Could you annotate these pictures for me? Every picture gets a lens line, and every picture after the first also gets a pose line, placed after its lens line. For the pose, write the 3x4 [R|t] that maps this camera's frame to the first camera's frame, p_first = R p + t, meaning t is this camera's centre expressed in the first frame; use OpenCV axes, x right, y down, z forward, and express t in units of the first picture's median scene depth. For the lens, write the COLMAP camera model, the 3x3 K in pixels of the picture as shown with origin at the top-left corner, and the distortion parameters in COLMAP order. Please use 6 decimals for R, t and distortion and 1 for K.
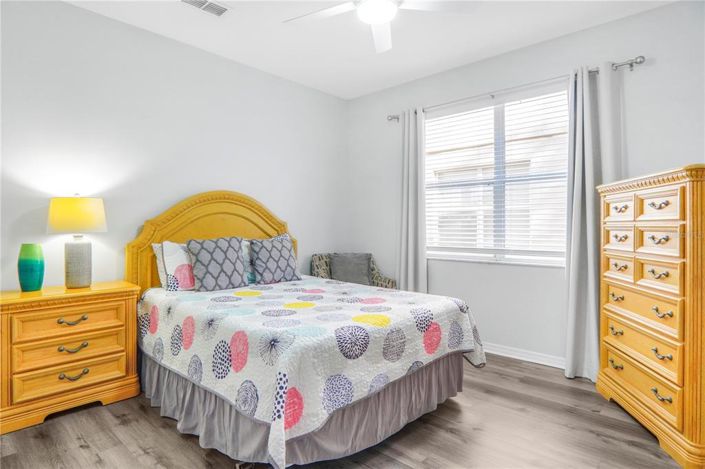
lens RADIAL K [[383.9, 0, 353.1], [0, 383.9, 237.2], [0, 0, 1]] dist [-0.037549, 0.018454]
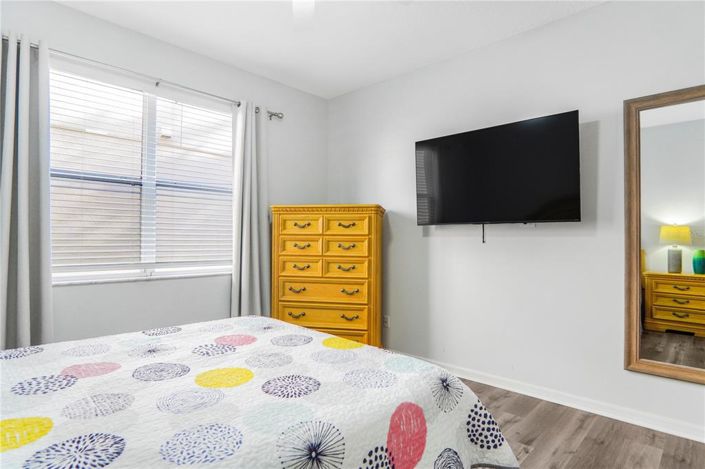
lens RADIAL K [[383.9, 0, 353.1], [0, 383.9, 237.2], [0, 0, 1]] dist [-0.037549, 0.018454]
pose [[0.017969, 0.002059, 0.999836, -0.576612], [0.017166, 0.999850, -0.002368, -0.019240], [-0.999691, 0.017206, 0.017931, 0.665463]]
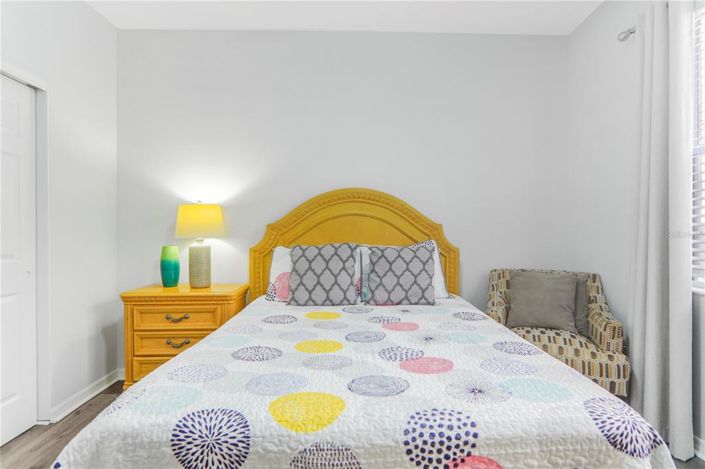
lens RADIAL K [[383.9, 0, 353.1], [0, 383.9, 237.2], [0, 0, 1]] dist [-0.037549, 0.018454]
pose [[0.706785, 0.003923, -0.707418, 0.314024], [-0.014260, 0.999860, -0.008703, -0.006714], [0.707285, 0.016239, 0.706742, 0.473420]]
